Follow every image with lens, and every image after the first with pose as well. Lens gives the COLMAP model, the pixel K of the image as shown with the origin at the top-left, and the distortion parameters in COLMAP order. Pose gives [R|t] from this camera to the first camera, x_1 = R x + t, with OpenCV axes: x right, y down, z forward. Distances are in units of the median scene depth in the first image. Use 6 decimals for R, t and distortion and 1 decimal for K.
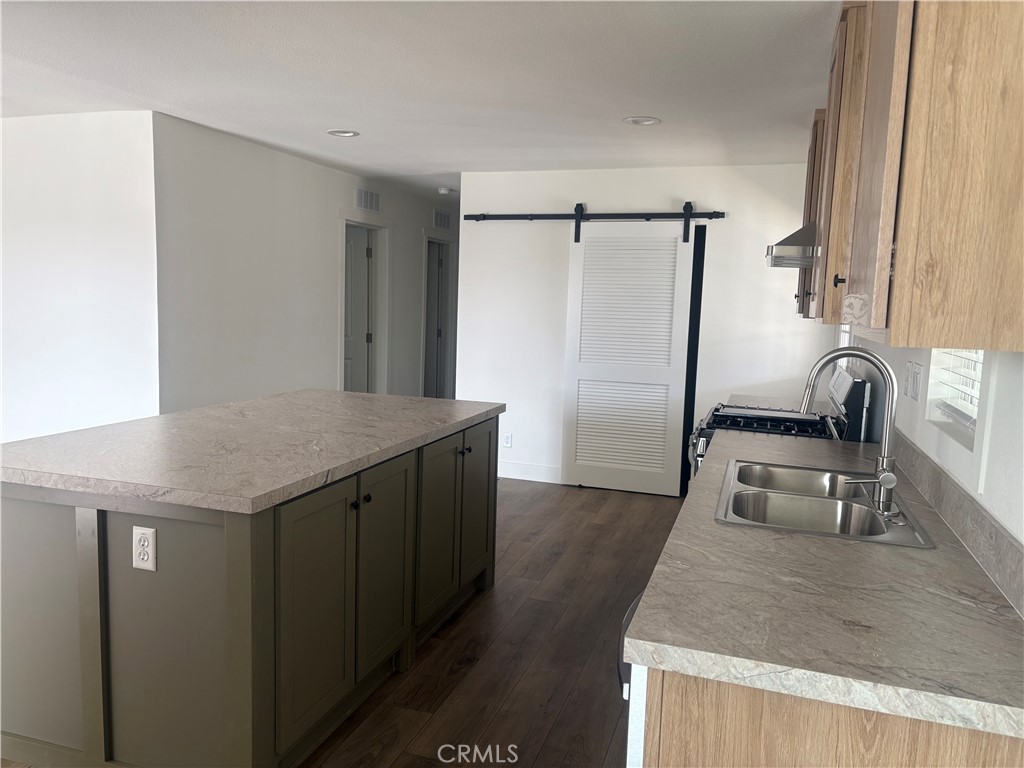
lens RADIAL K [[767.8, 0, 515.0], [0, 767.8, 386.3], [0, 0, 1]] dist [0.060509, -0.064190]
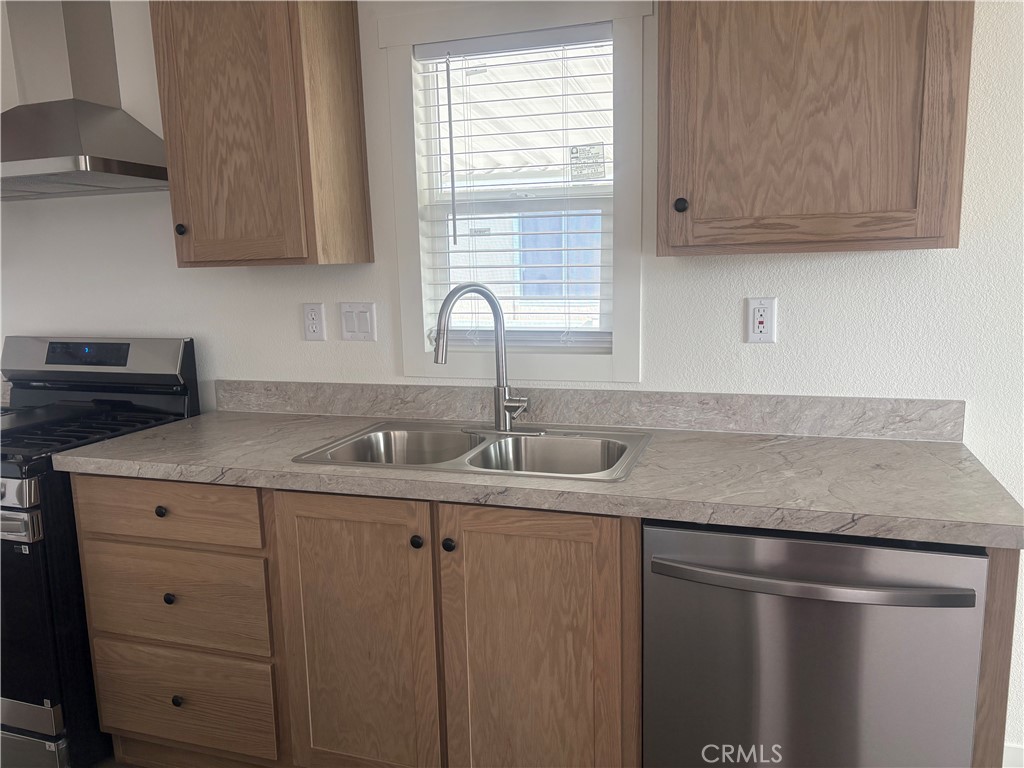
lens RADIAL K [[767.8, 0, 503.0], [0, 767.8, 381.7], [0, 0, 1]] dist [0.060509, -0.064190]
pose [[0.012711, -0.192676, 0.981180, -0.193794], [0.140897, 0.971814, 0.189011, -0.040230], [-0.989943, 0.135843, 0.039501, 0.361956]]
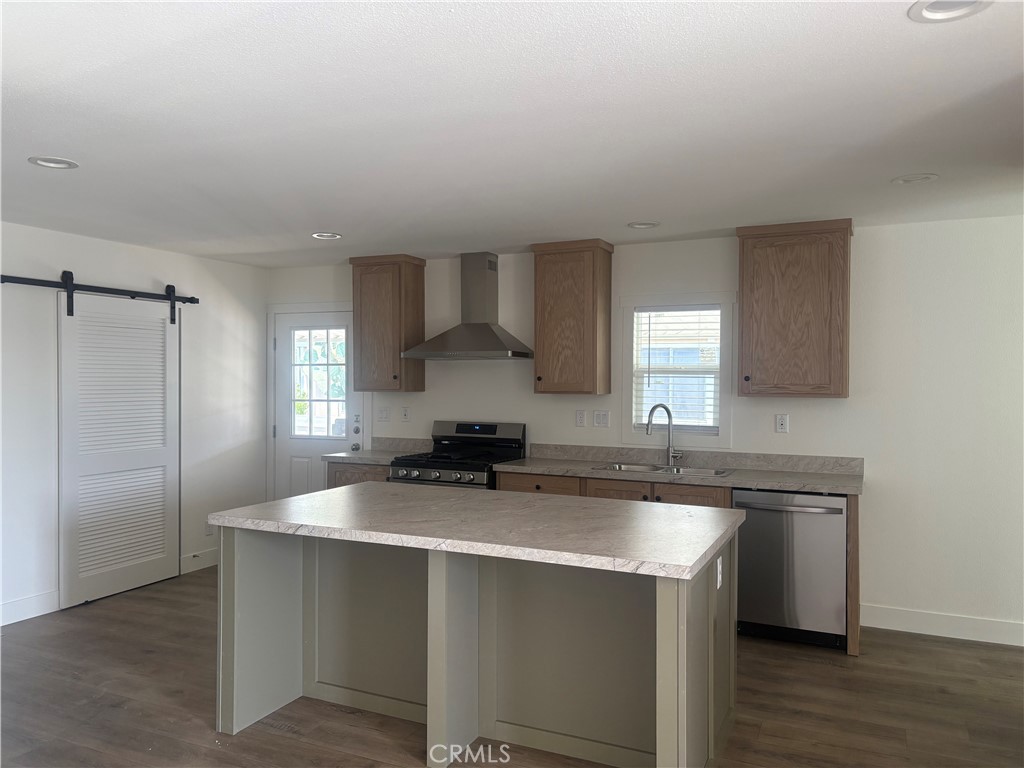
lens RADIAL K [[767.8, 0, 487.0], [0, 767.8, 381.9], [0, 0, 1]] dist [0.060509, -0.064190]
pose [[0.141130, -0.032597, 0.989454, -0.740840], [0.110565, 0.993724, 0.016967, -0.081607], [-0.983798, 0.107004, 0.143848, 0.450584]]
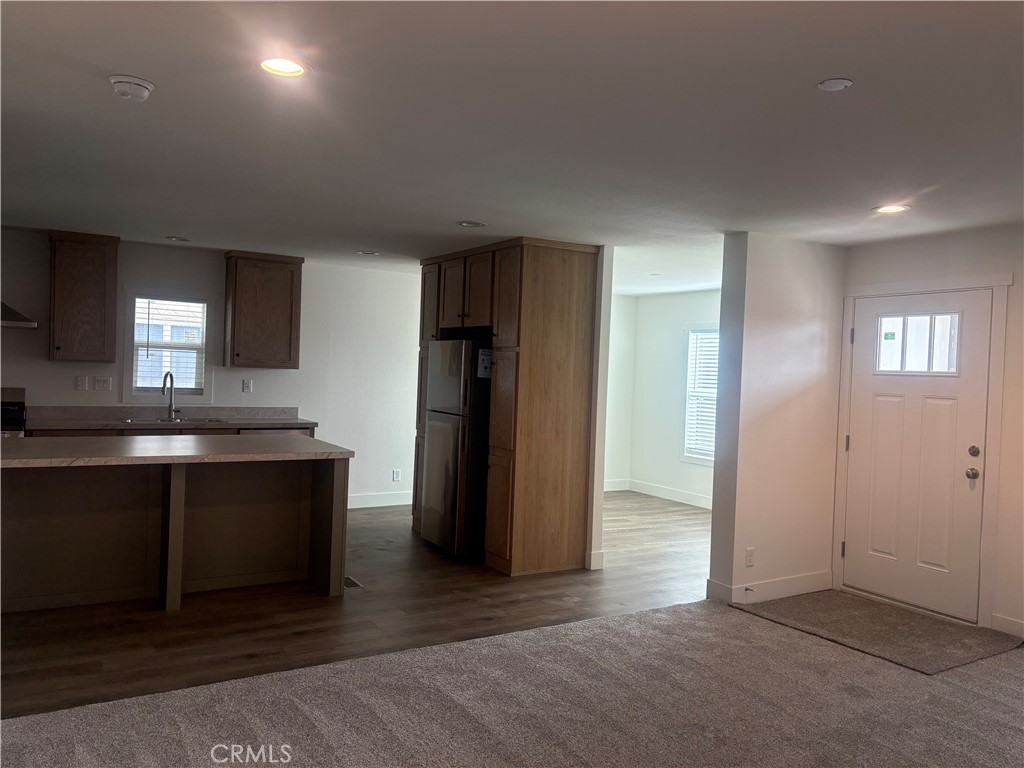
lens RADIAL K [[767.8, 0, 512.6], [0, 767.8, 381.1], [0, 0, 1]] dist [0.060509, -0.064190]
pose [[-0.758109, -0.070907, 0.648262, -0.994466], [0.011428, 0.992474, 0.121922, -0.142060], [-0.652028, 0.099839, -0.751593, 0.926645]]
